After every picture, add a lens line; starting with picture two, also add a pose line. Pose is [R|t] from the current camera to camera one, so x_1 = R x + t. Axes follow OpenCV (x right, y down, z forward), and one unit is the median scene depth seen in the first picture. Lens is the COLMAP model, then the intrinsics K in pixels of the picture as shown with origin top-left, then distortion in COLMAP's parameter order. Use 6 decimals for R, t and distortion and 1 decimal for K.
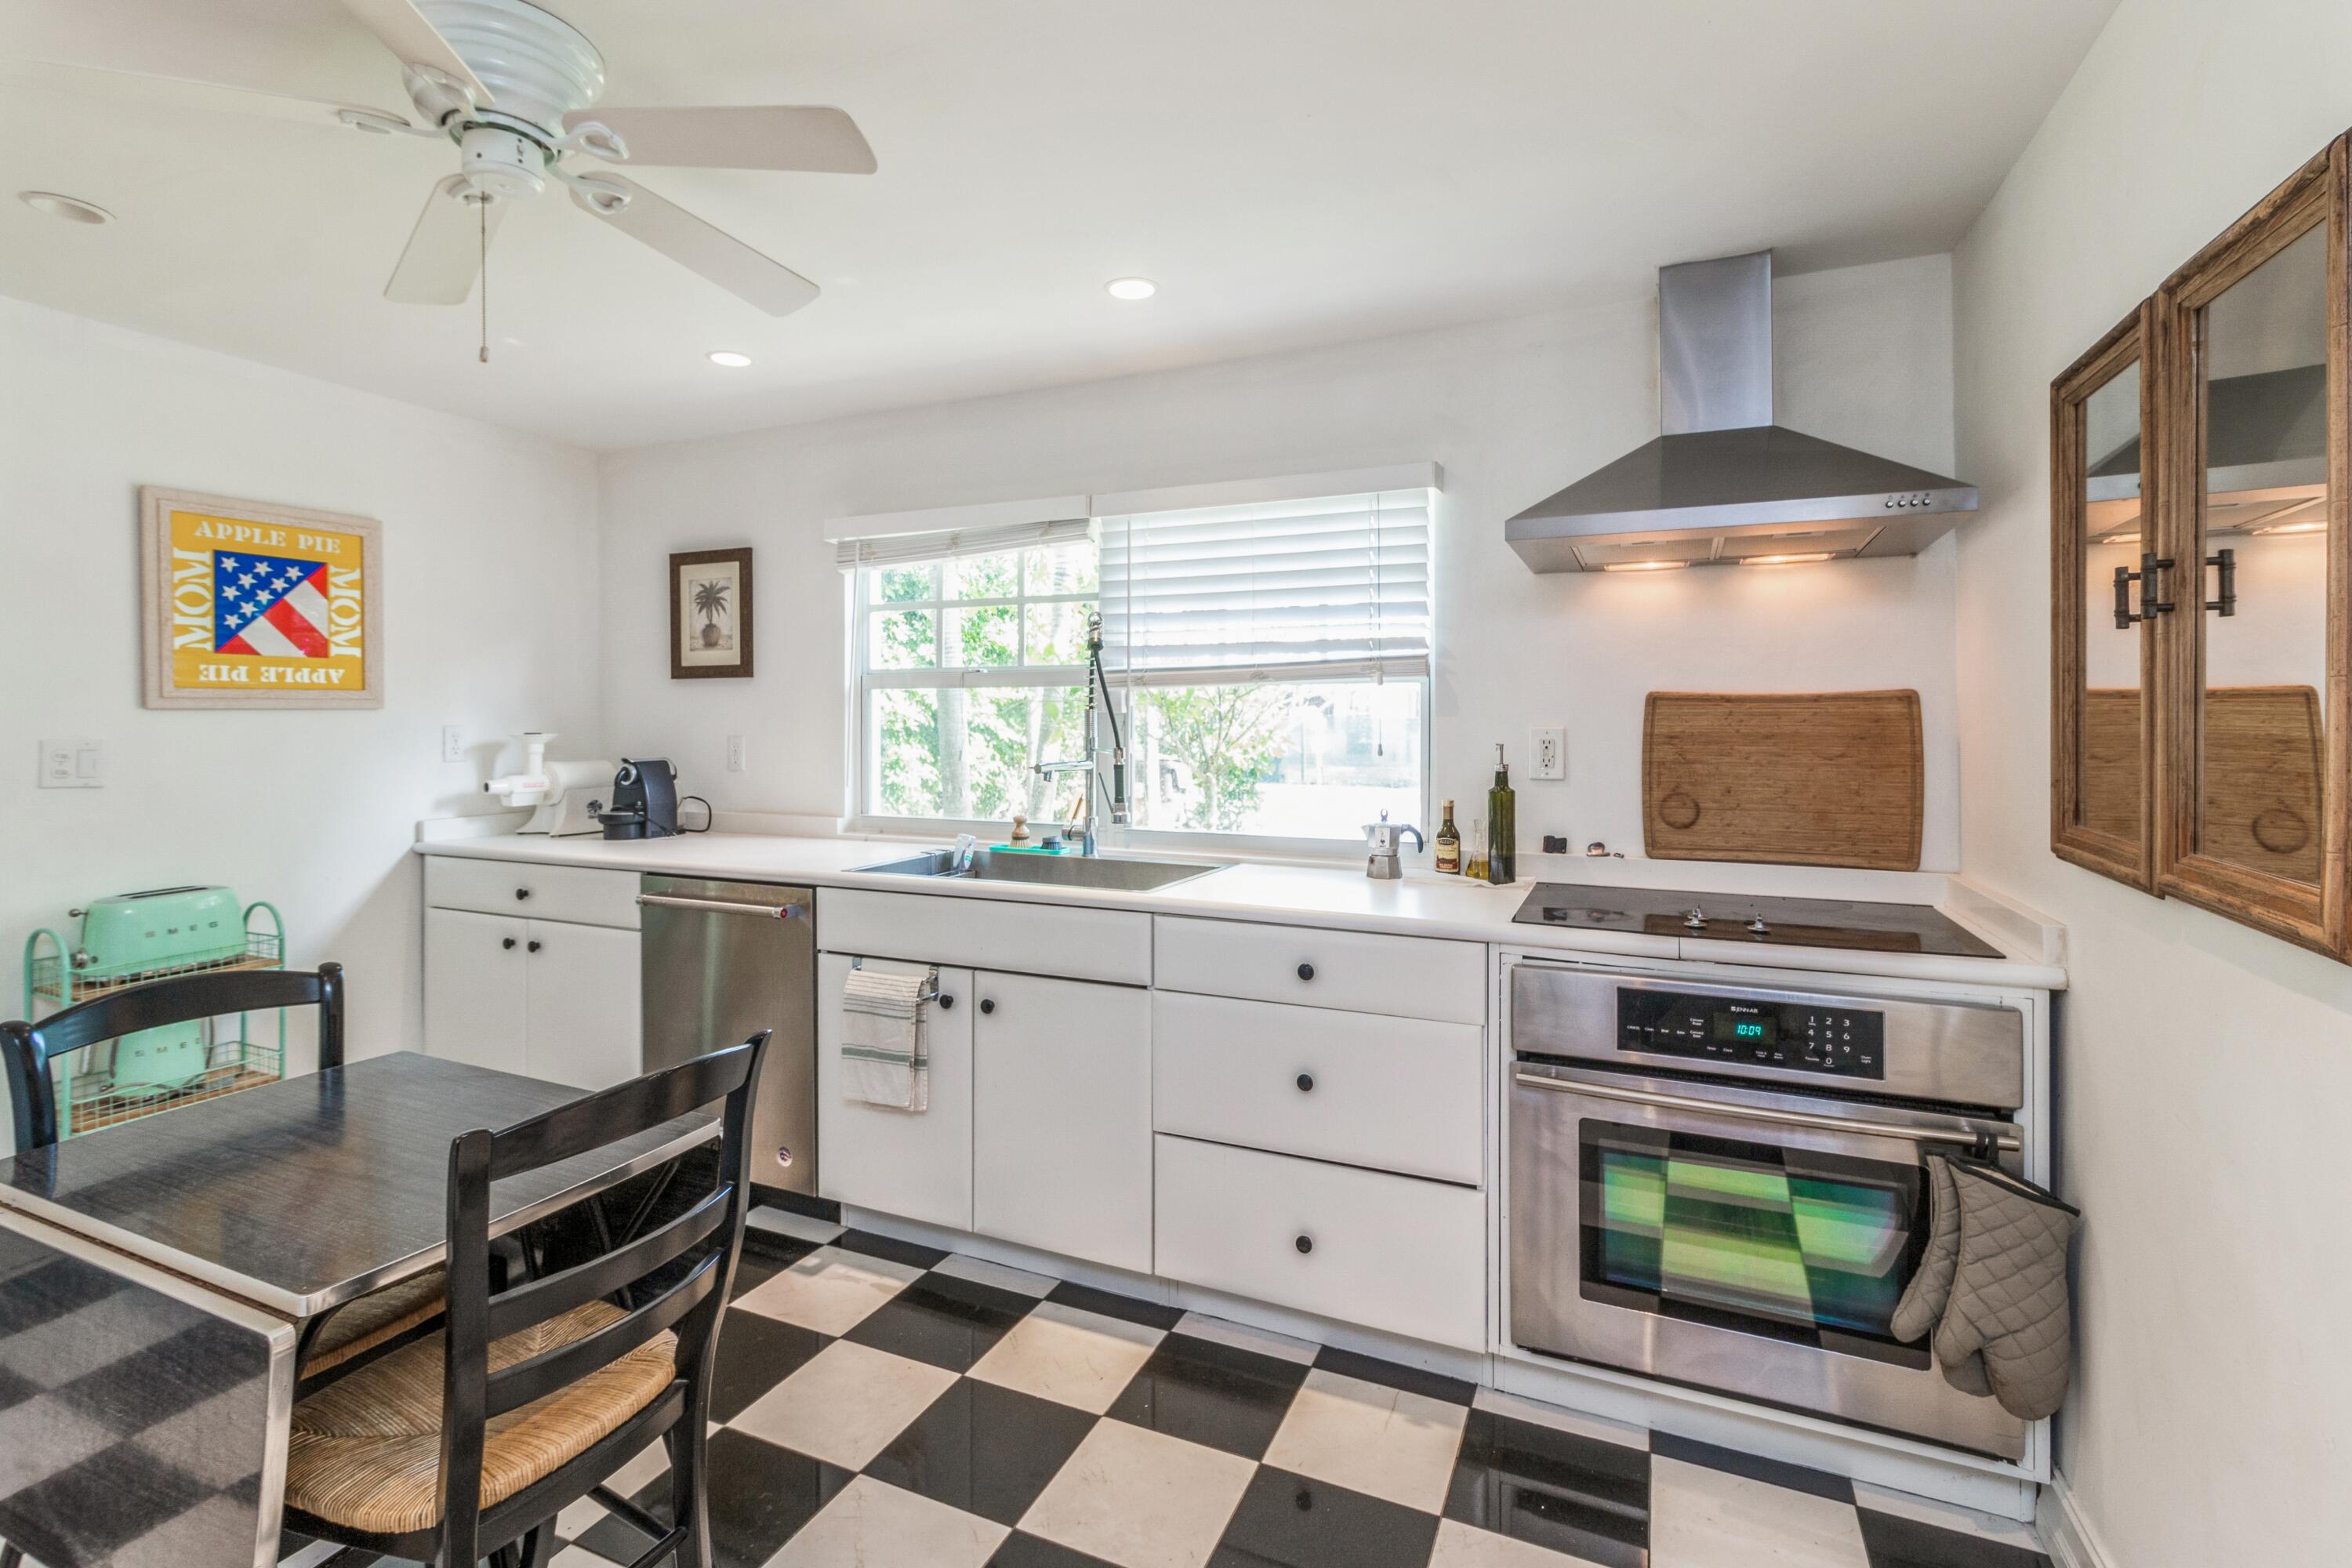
lens RADIAL K [[1088.5, 0, 1175.5], [0, 1088.5, 729.1], [0, 0, 1]] dist [-0.002058, 0.000455]
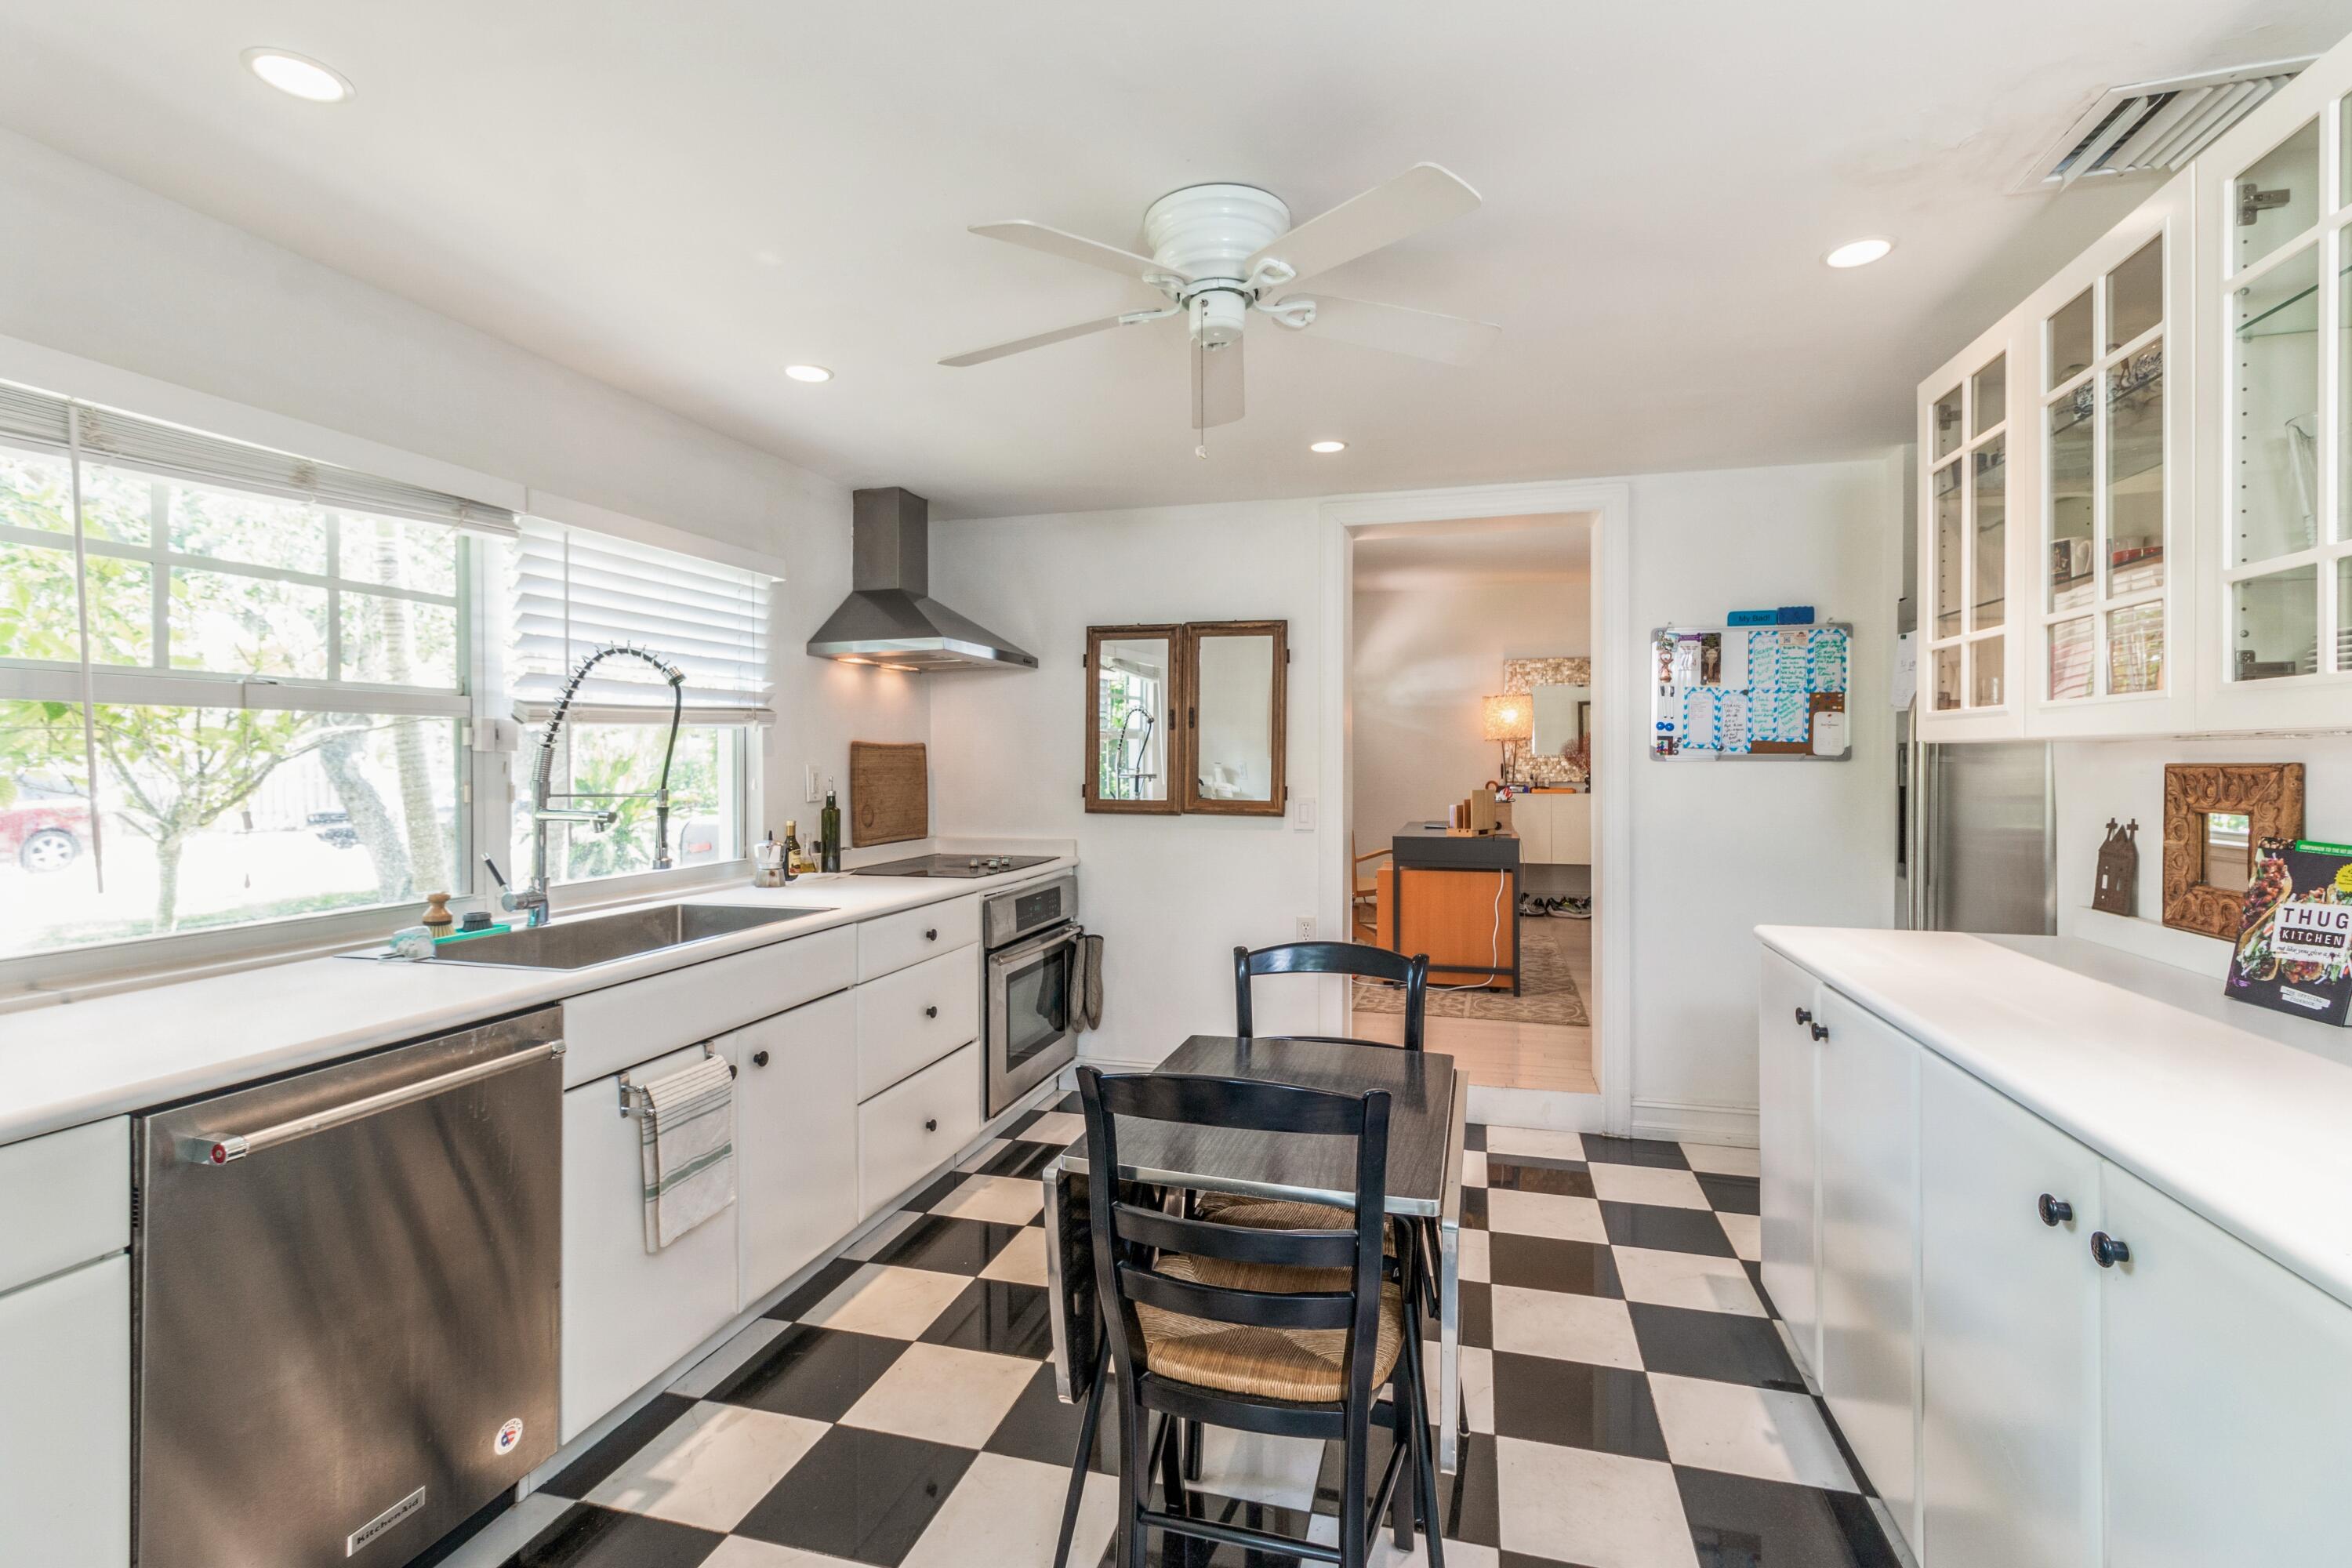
lens RADIAL K [[1121.8, 0, 1179.1], [0, 1121.8, 767.6], [0, 0, 1]] dist [0.096070, 0.000158]
pose [[-0.150329, -0.009767, 0.988588, -1.033442], [0.010181, 0.999883, 0.011426, -0.008097], [-0.988584, 0.011783, -0.150212, 0.656267]]
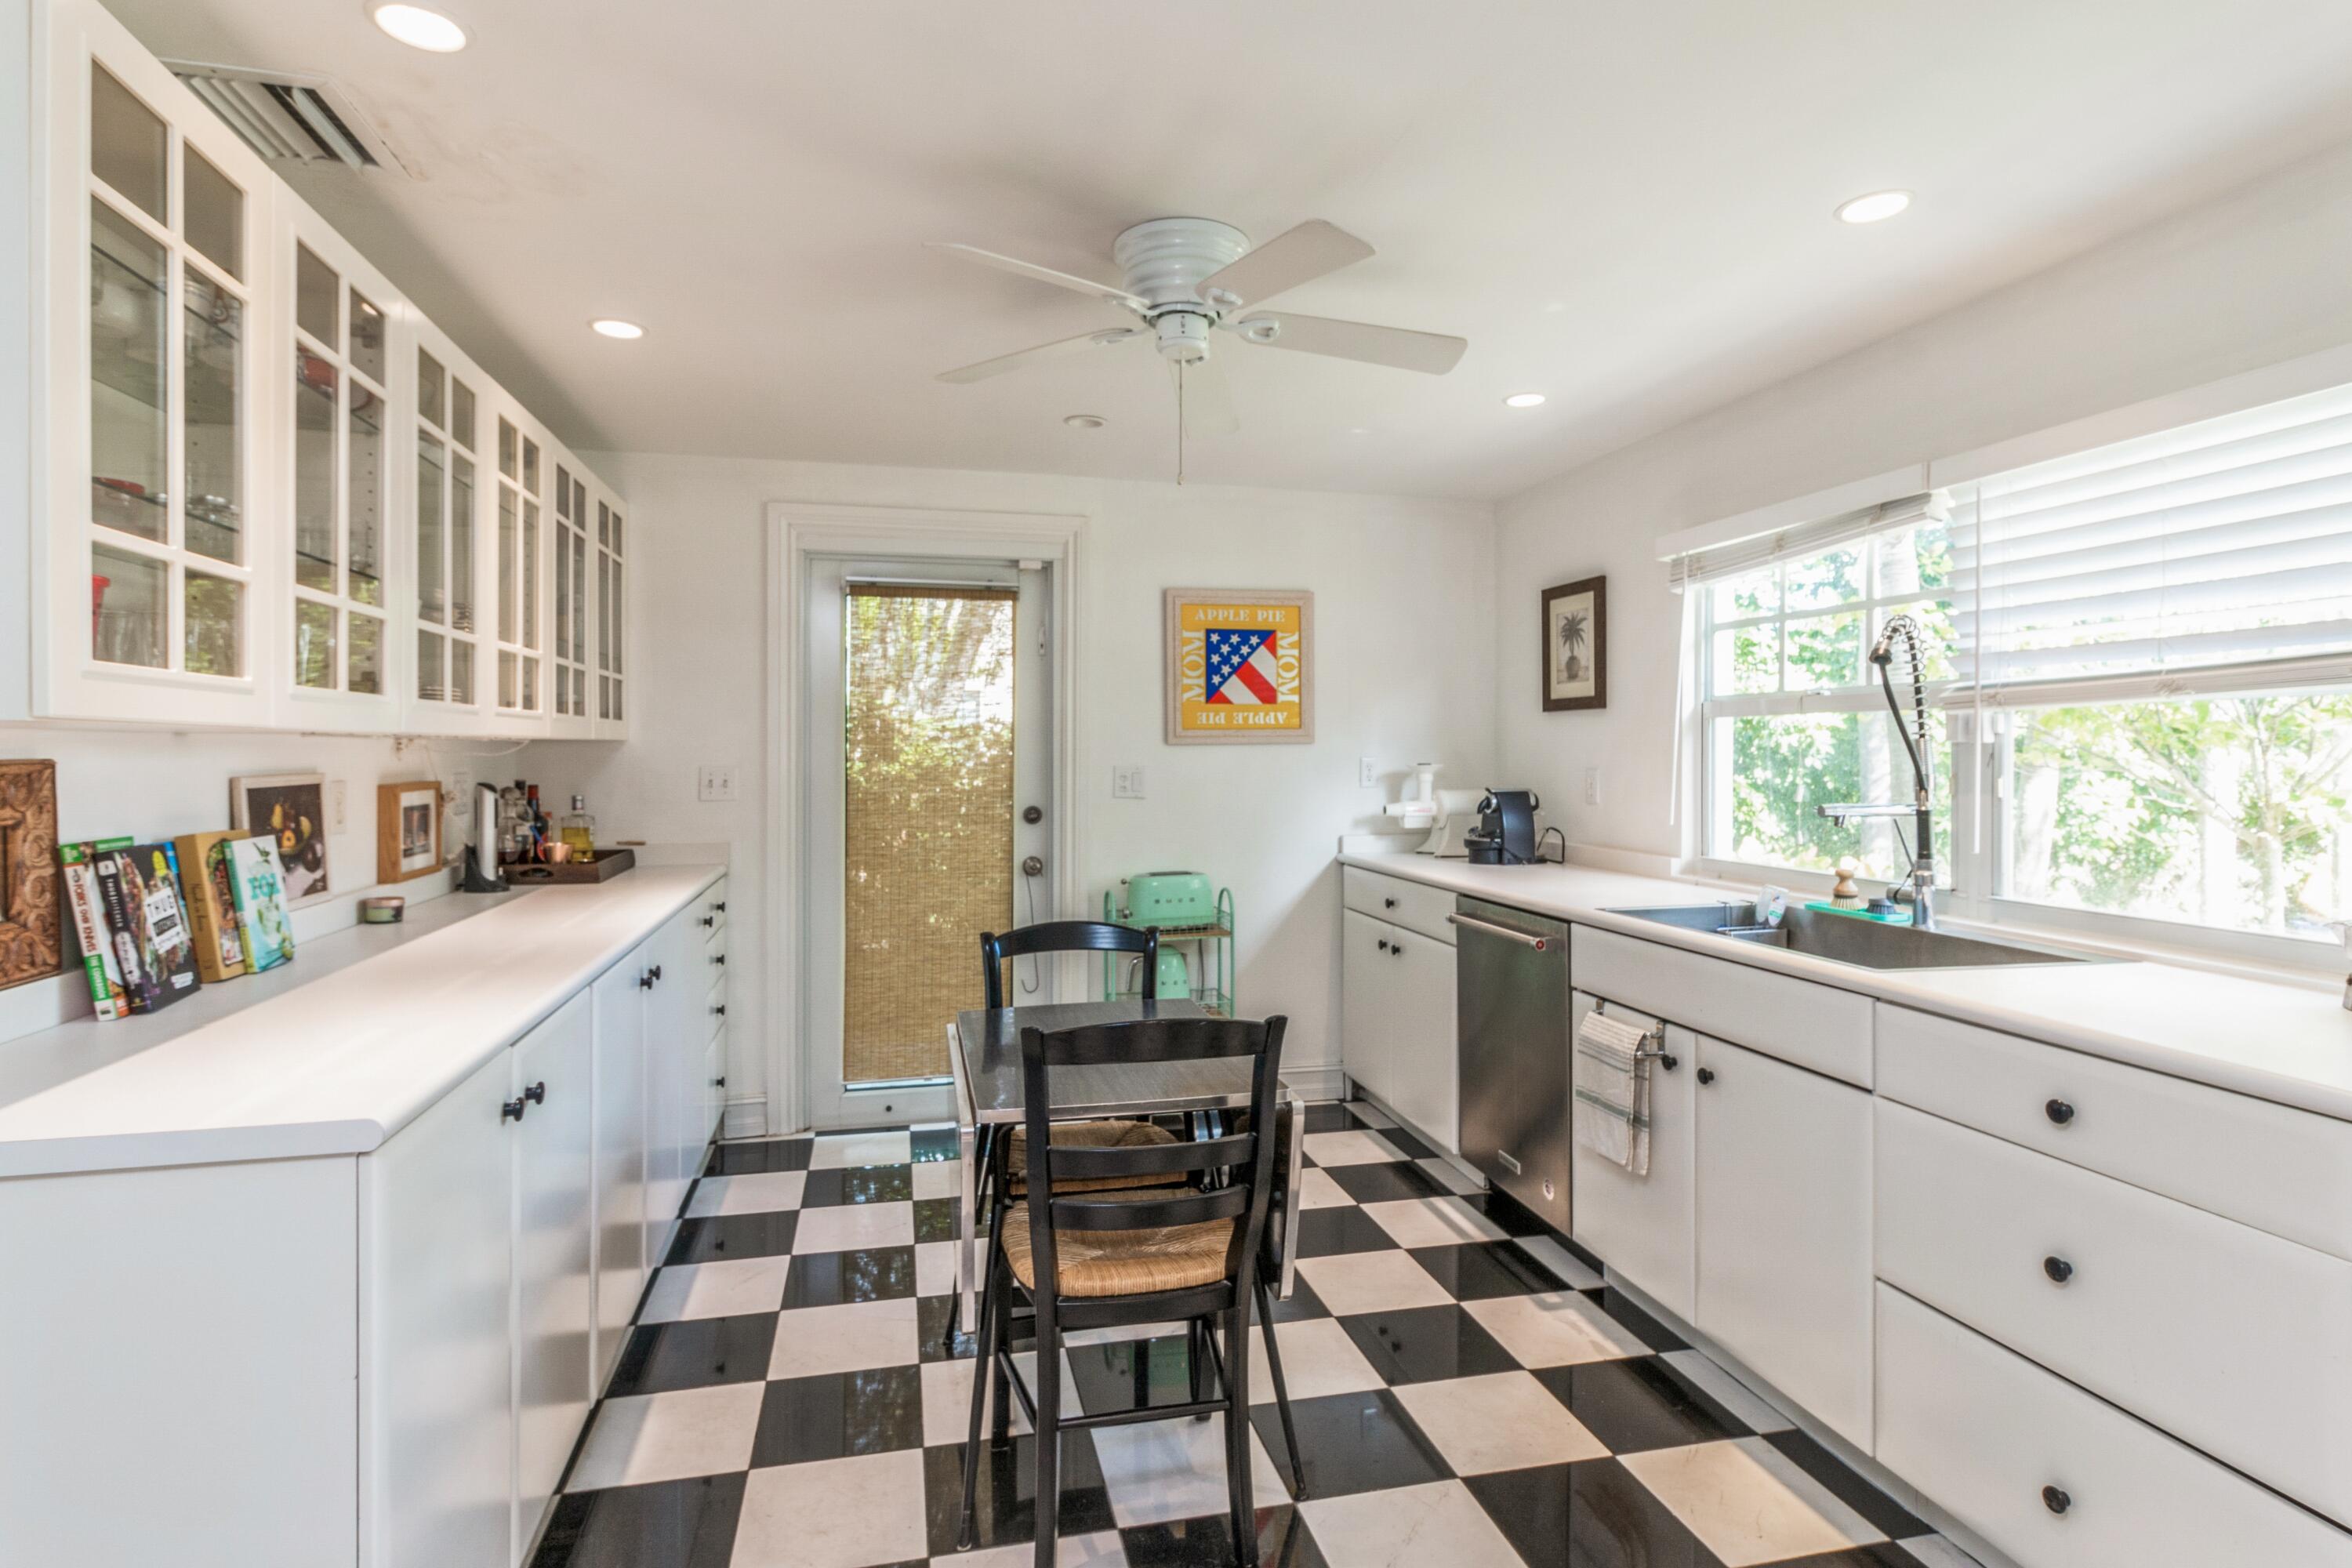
lens RADIAL K [[1191.2, 0, 1164.7], [0, 1191.2, 759.2], [0, 0, 1]] dist [-0.001197, -0.005872]
pose [[0.594402, 0.004154, -0.804157, 0.285464], [-0.006033, 0.999982, 0.000707, -0.000566], [0.804146, 0.004432, 0.594416, 0.060438]]
